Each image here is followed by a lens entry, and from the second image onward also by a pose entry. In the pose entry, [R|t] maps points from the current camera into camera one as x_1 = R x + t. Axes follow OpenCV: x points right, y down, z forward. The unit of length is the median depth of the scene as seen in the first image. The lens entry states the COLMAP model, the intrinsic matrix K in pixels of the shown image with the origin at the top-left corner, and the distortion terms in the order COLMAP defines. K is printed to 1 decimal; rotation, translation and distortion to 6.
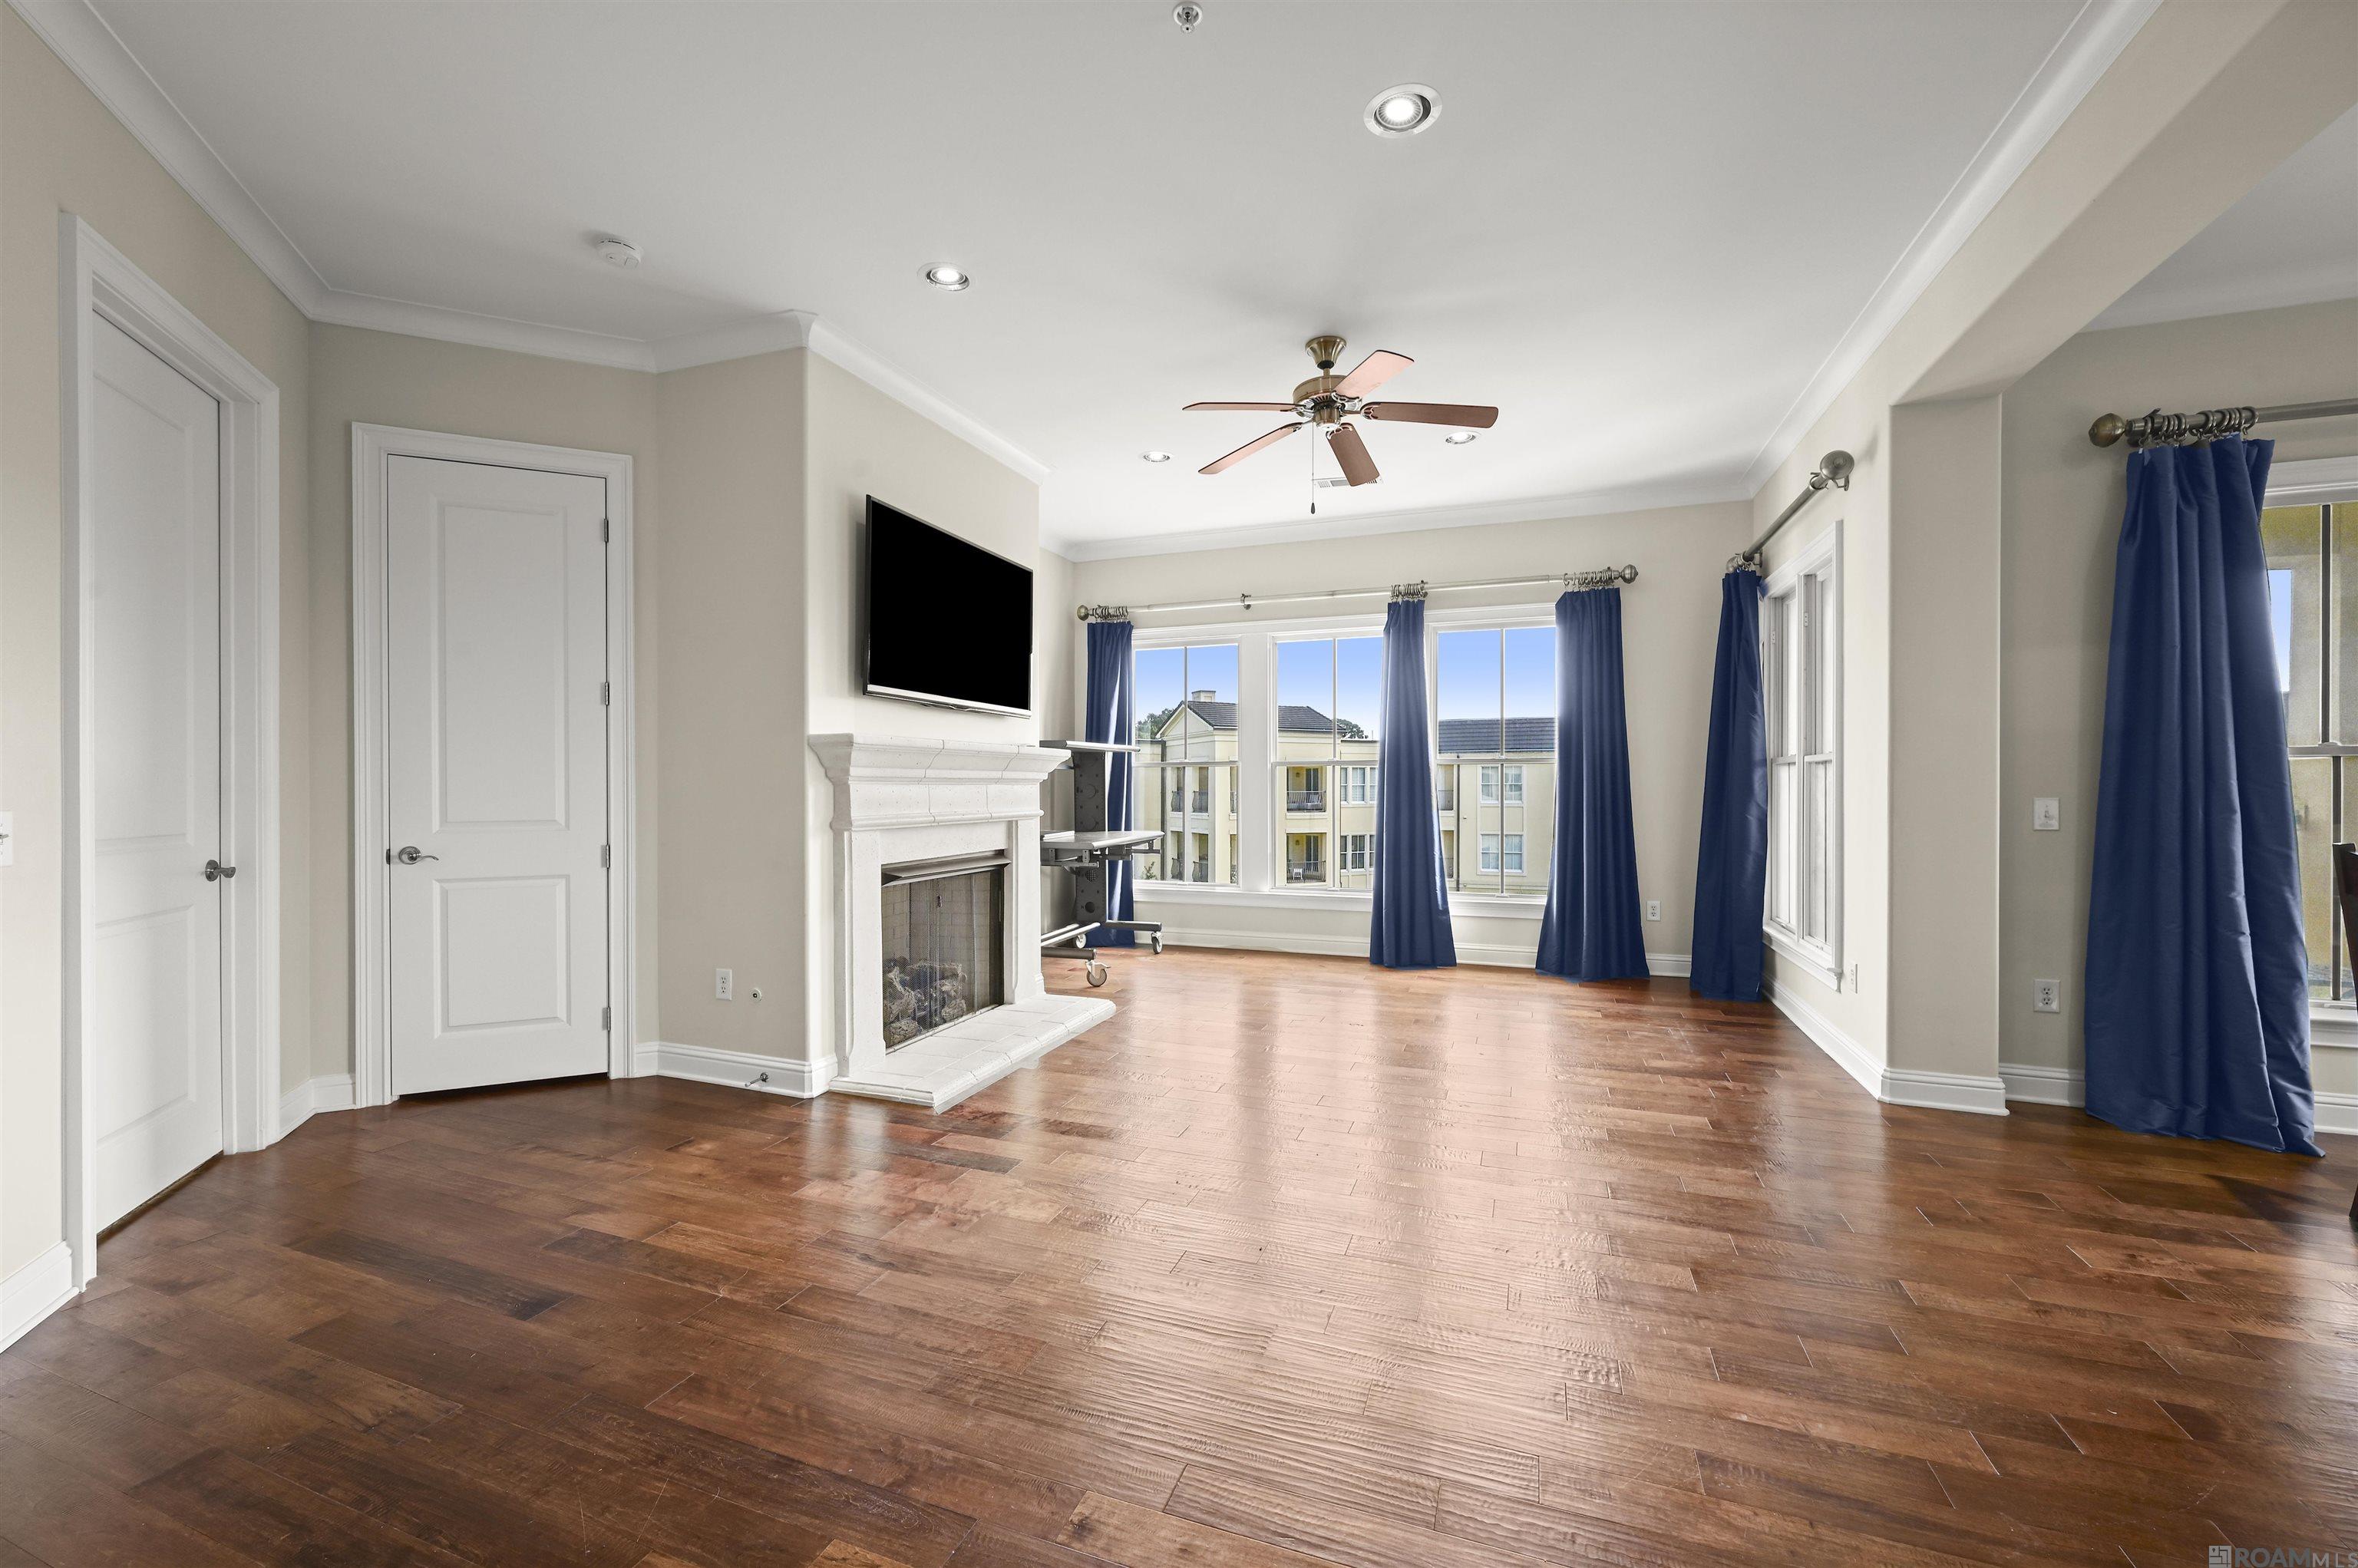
lens RADIAL K [[939.1, 0, 1163.7], [0, 939.1, 789.8], [0, 0, 1]] dist [0.000530, 0.000212]
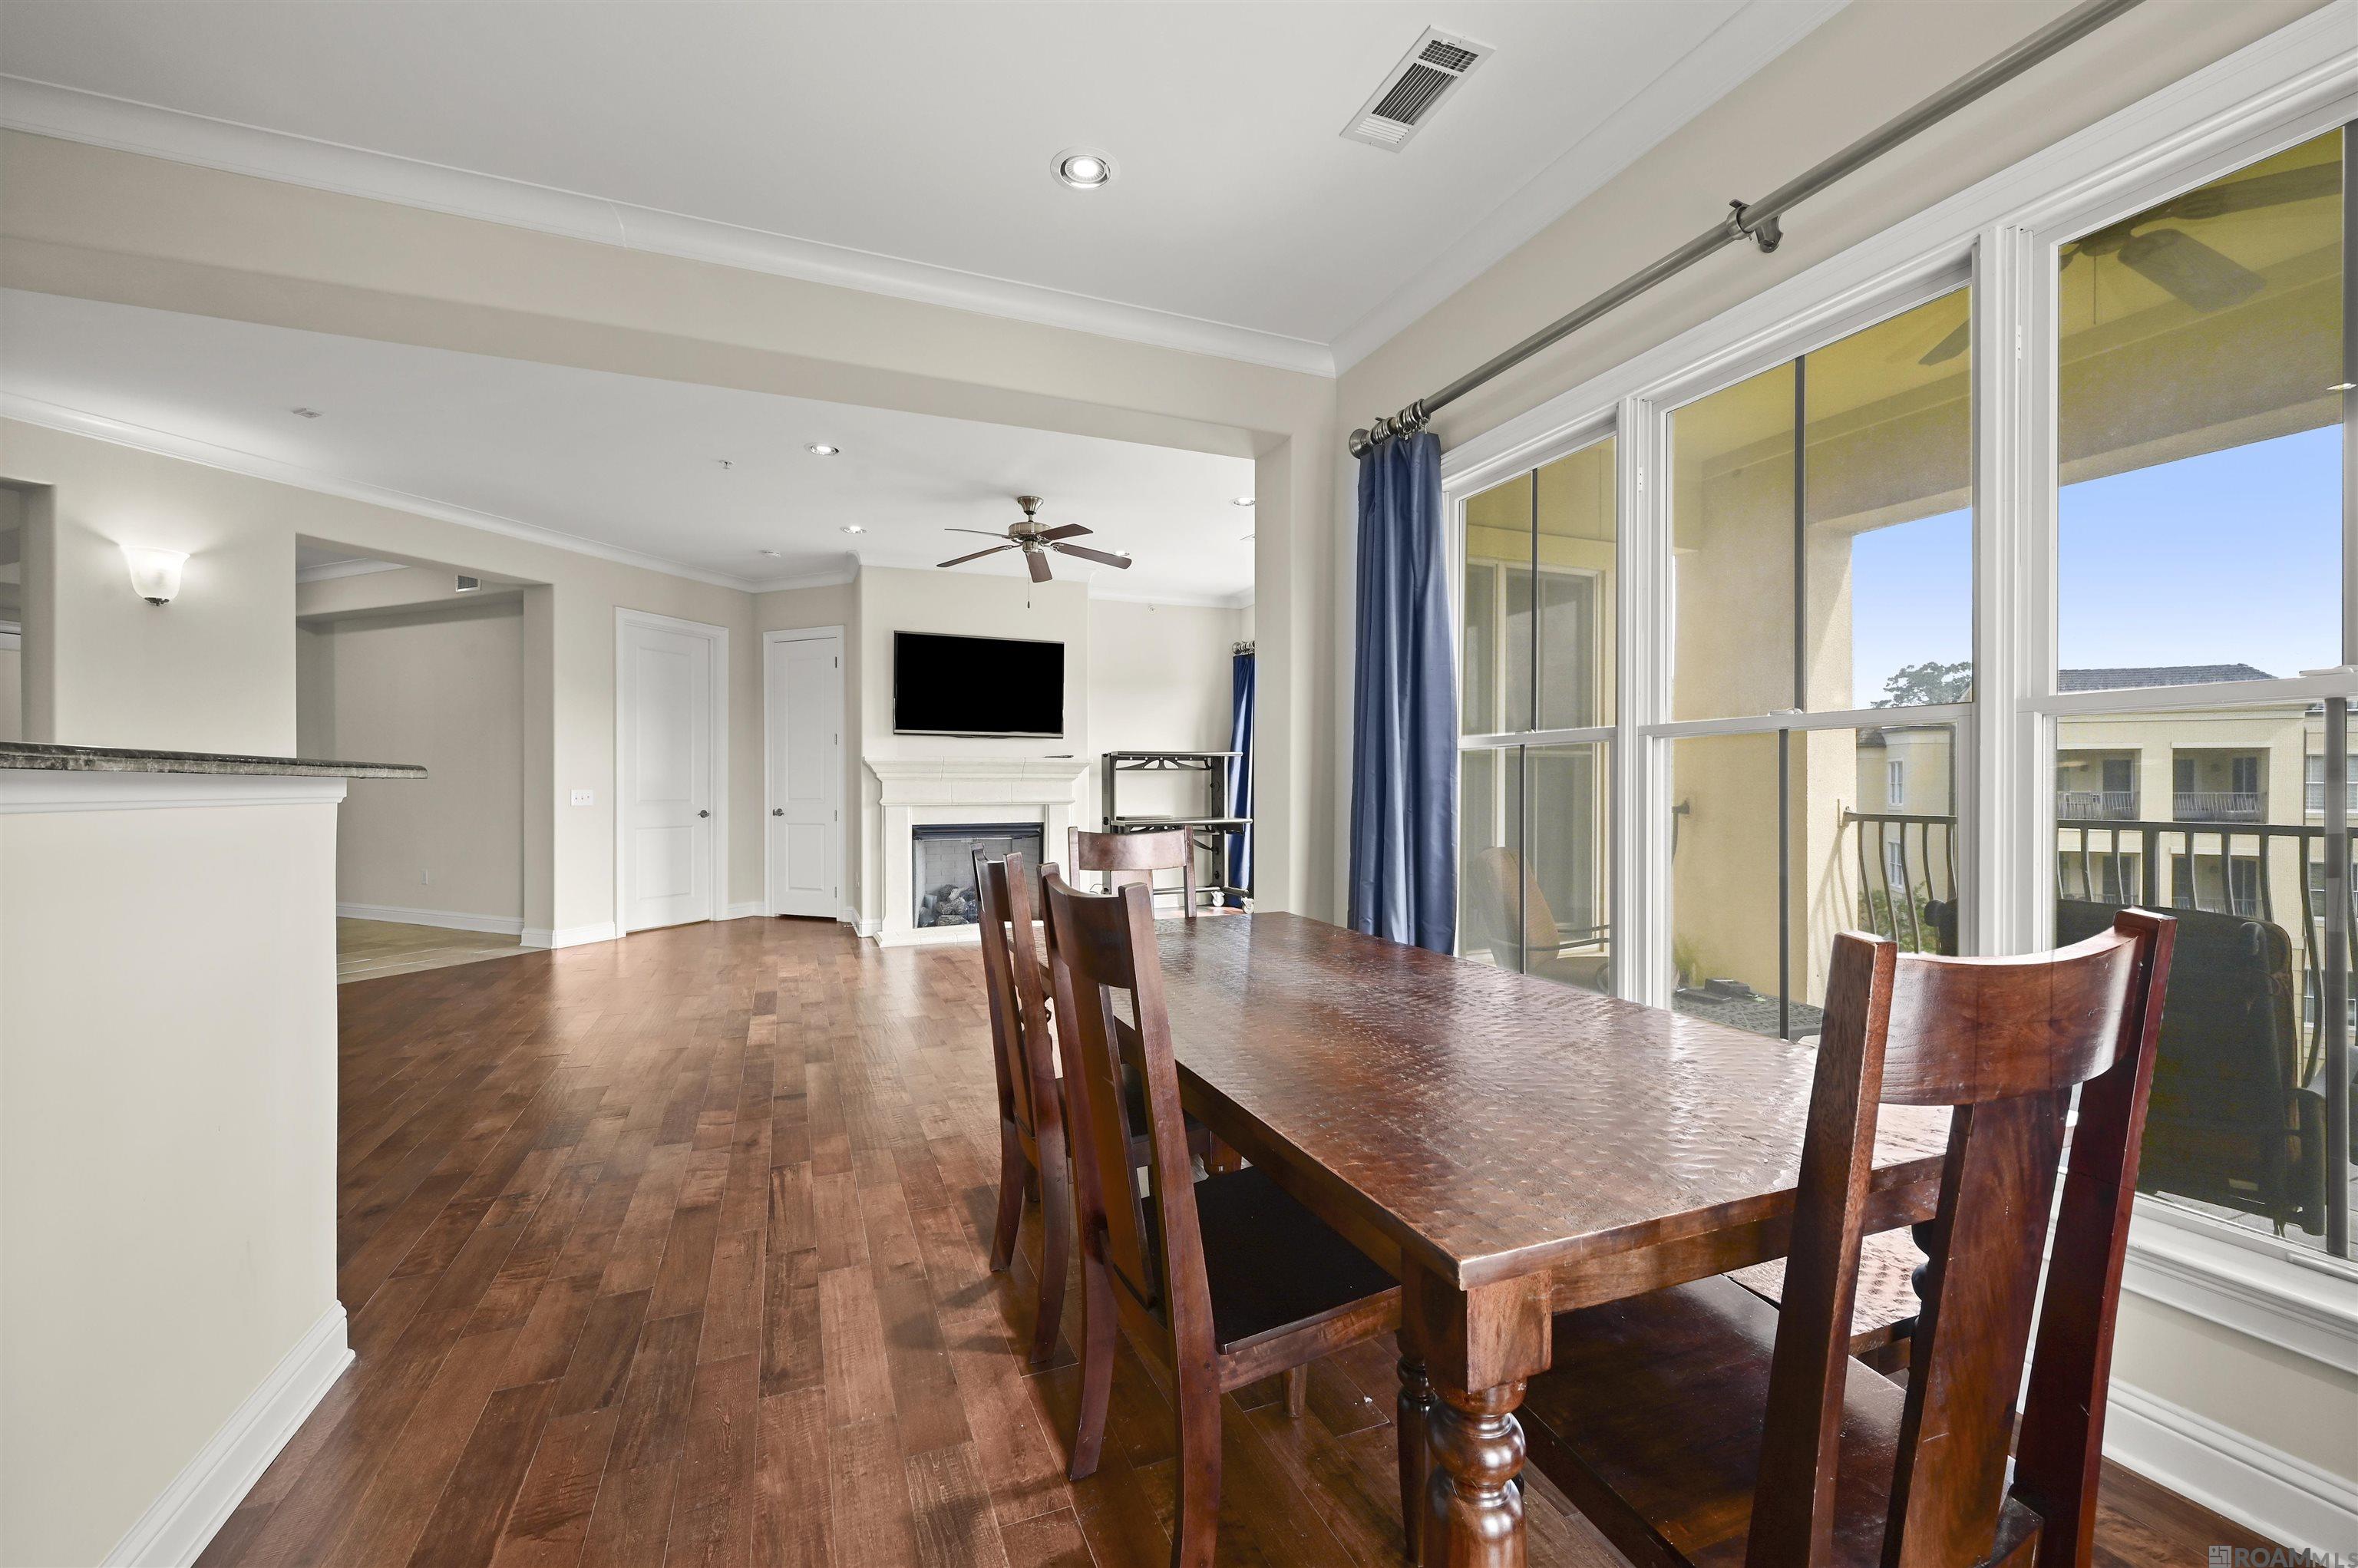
lens RADIAL K [[939.1, 0, 1163.7], [0, 939.1, 789.8], [0, 0, 1]] dist [0.000530, 0.000212]
pose [[0.675361, 0.006425, -0.737459, 1.165756], [-0.001359, 0.999971, 0.007467, -0.003454], [0.737486, -0.004041, 0.675350, 0.088727]]
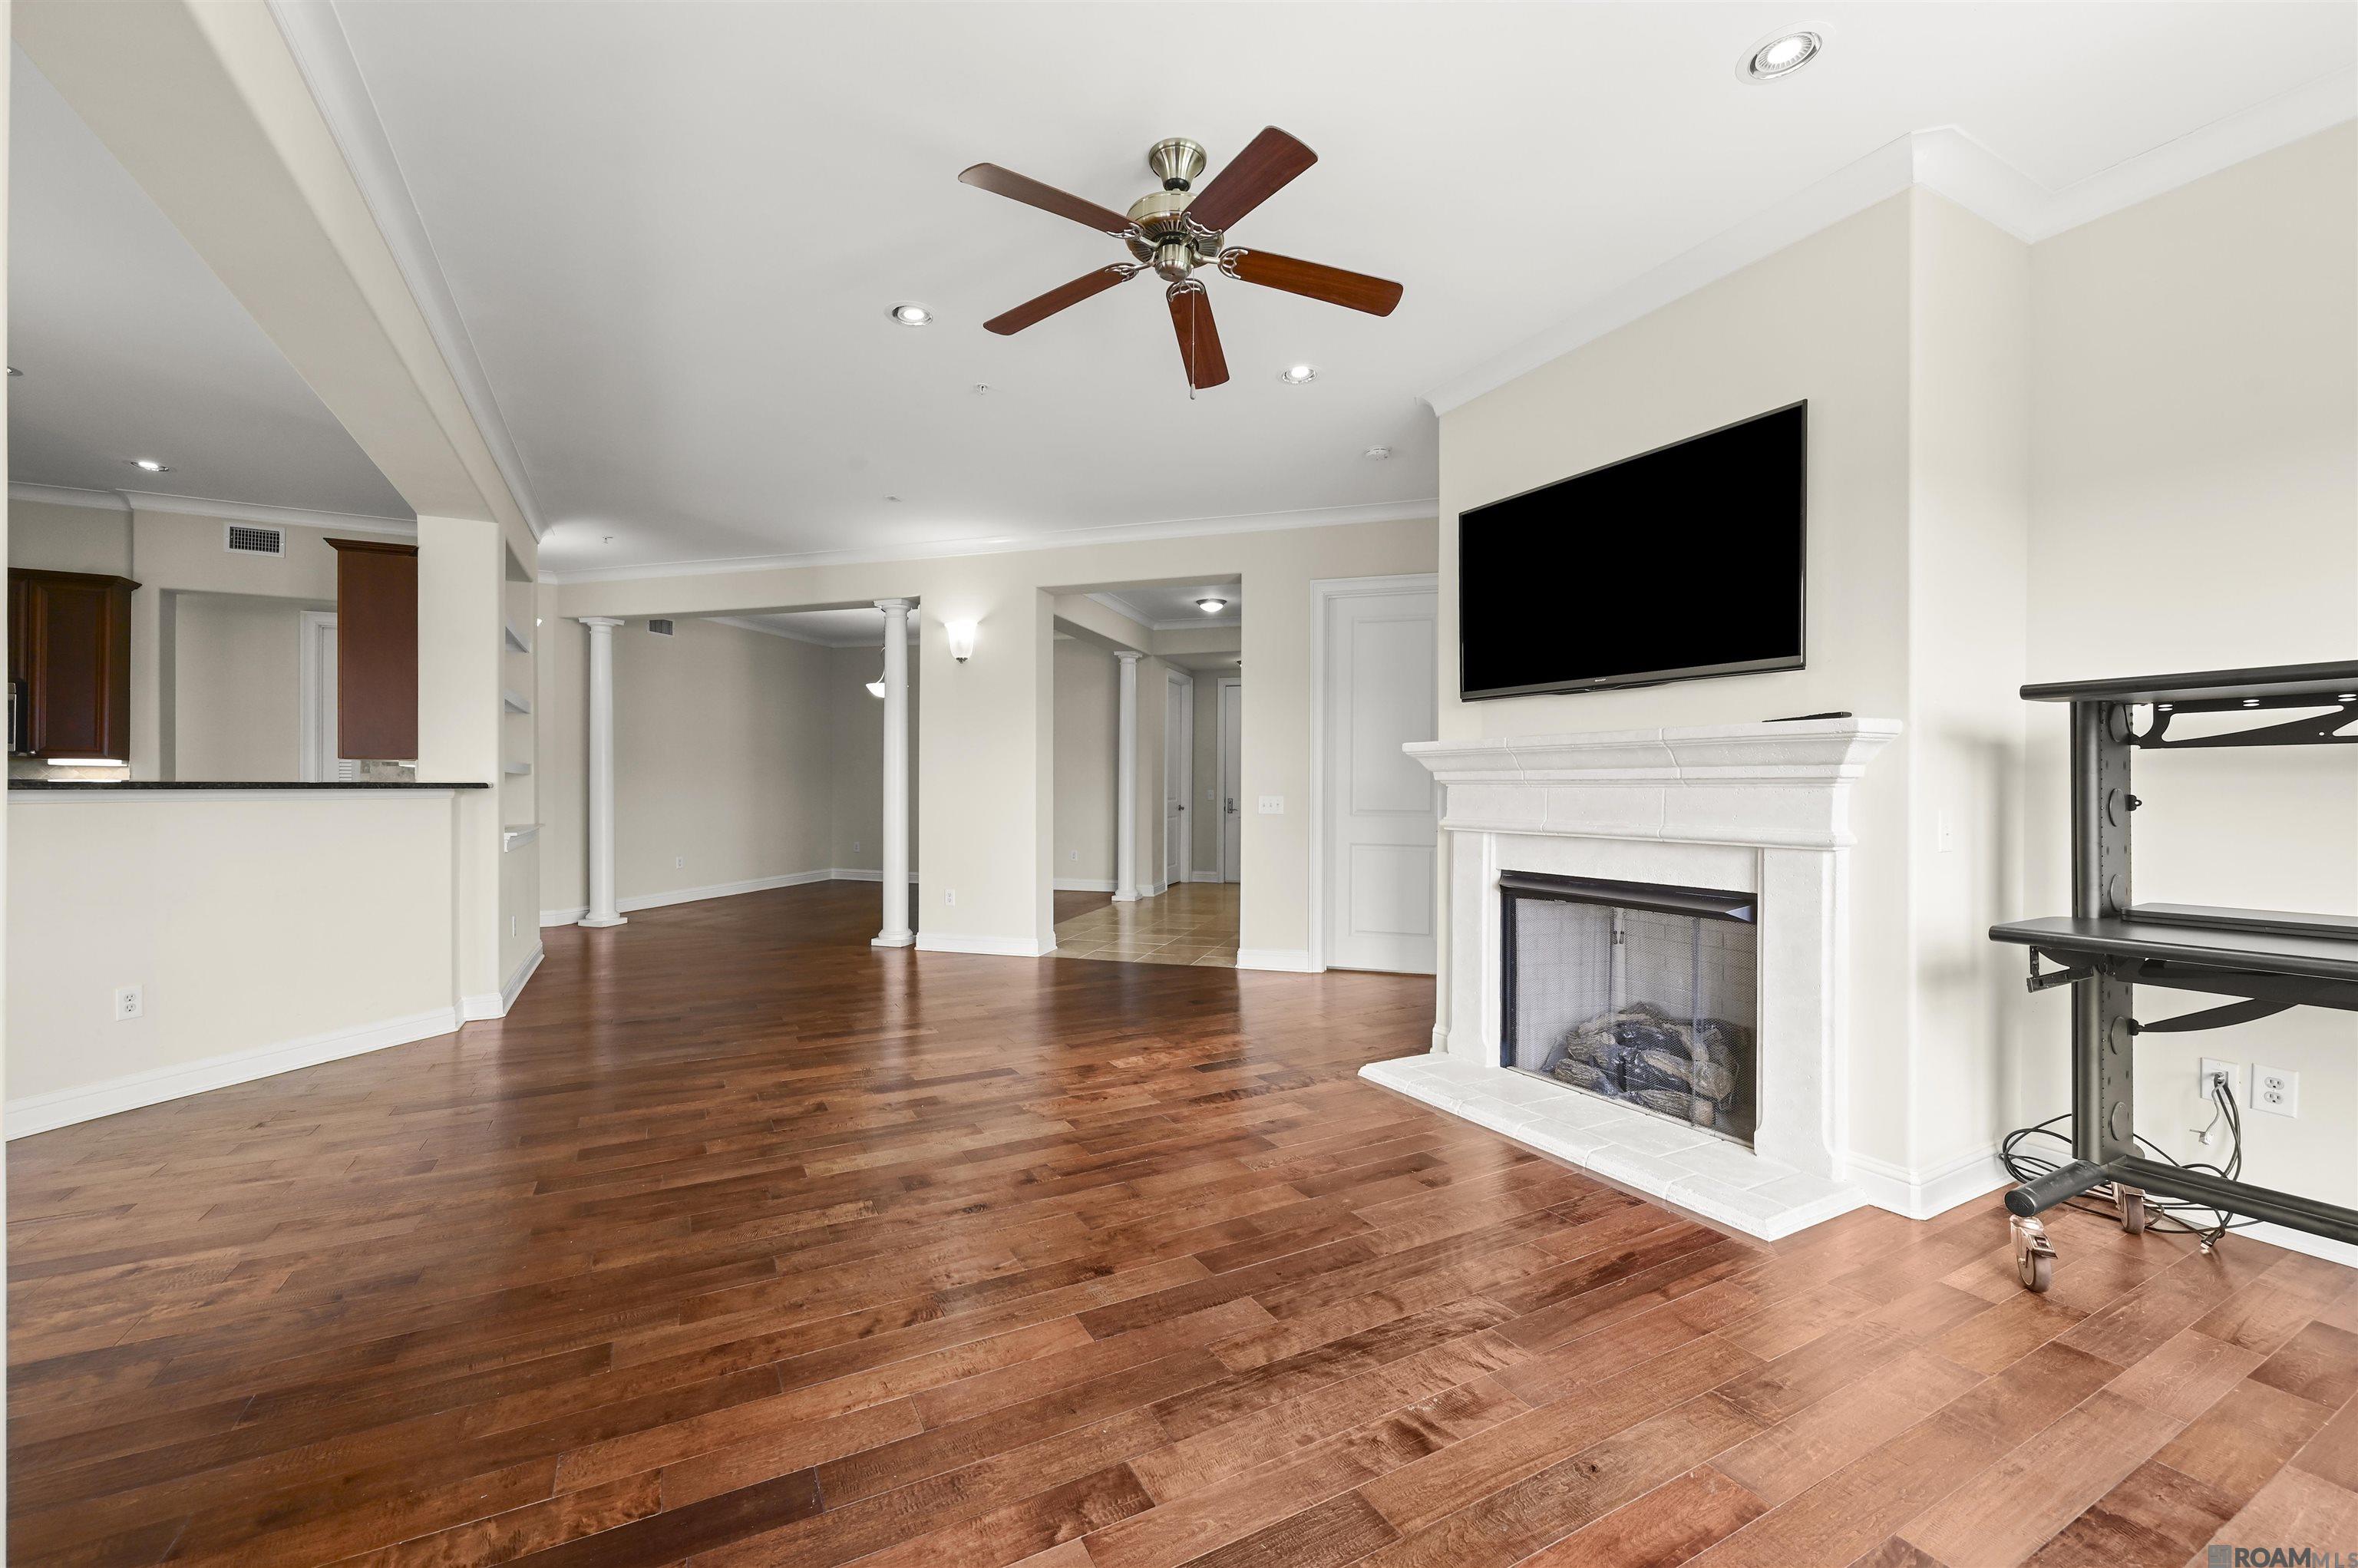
lens RADIAL K [[939.1, 0, 1163.7], [0, 939.1, 789.8], [0, 0, 1]] dist [0.000530, 0.000212]
pose [[-0.657003, -0.003045, -0.753882, 0.552371], [-0.004326, 0.999991, -0.000270, -0.001528], [0.753876, 0.003084, -0.657010, 1.143762]]
